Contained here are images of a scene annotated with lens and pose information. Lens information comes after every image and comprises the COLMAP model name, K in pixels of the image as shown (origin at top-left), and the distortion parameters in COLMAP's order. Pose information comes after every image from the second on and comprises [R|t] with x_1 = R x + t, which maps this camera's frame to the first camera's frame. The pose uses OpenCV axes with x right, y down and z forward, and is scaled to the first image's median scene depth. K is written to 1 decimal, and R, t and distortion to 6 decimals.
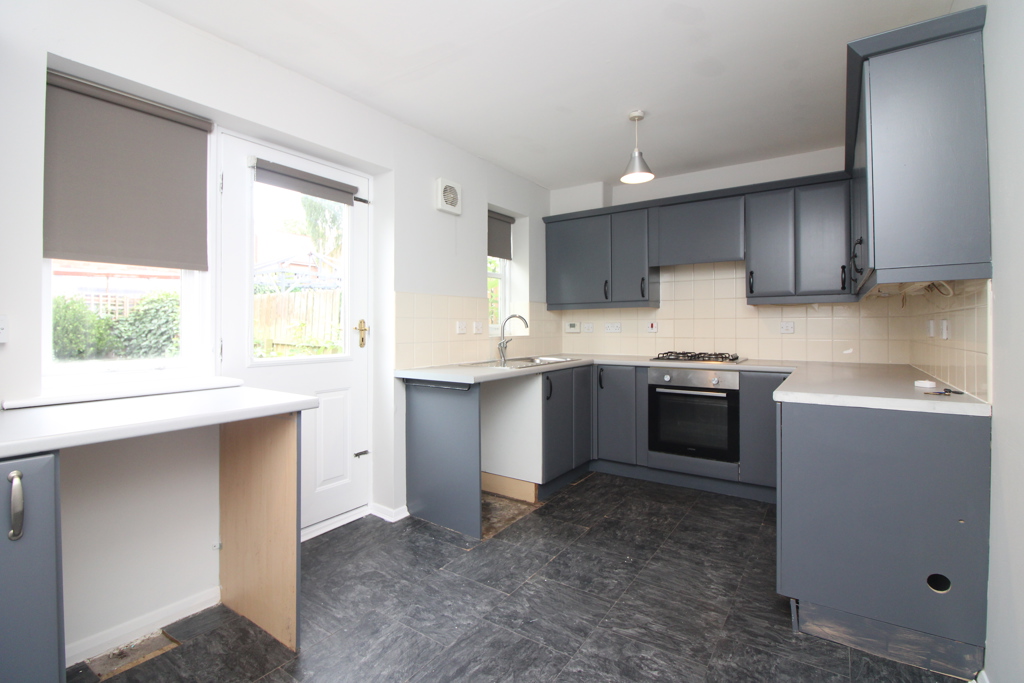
lens RADIAL K [[472.8, 0, 510.8], [0, 472.8, 327.8], [0, 0, 1]] dist [0.000204, -0.017806]
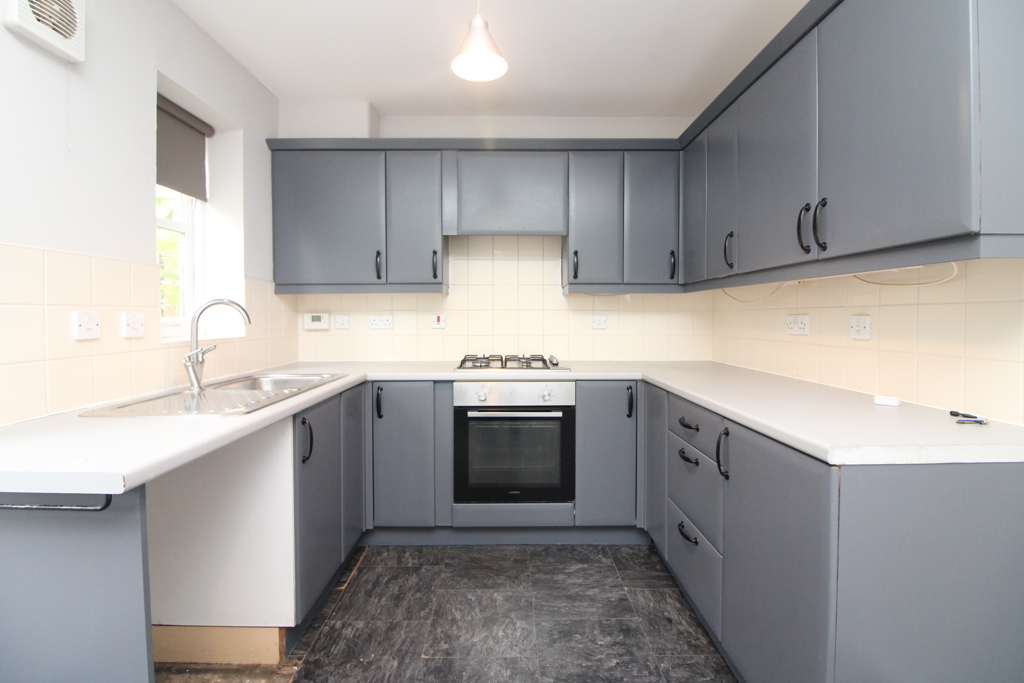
lens RADIAL K [[472.8, 0, 510.8], [0, 472.8, 327.8], [0, 0, 1]] dist [0.000204, -0.017806]
pose [[0.820515, -0.009667, 0.571543, -0.027489], [-0.001889, 0.999806, 0.019624, -0.006531], [-0.571621, -0.017182, 0.820338, 0.392932]]
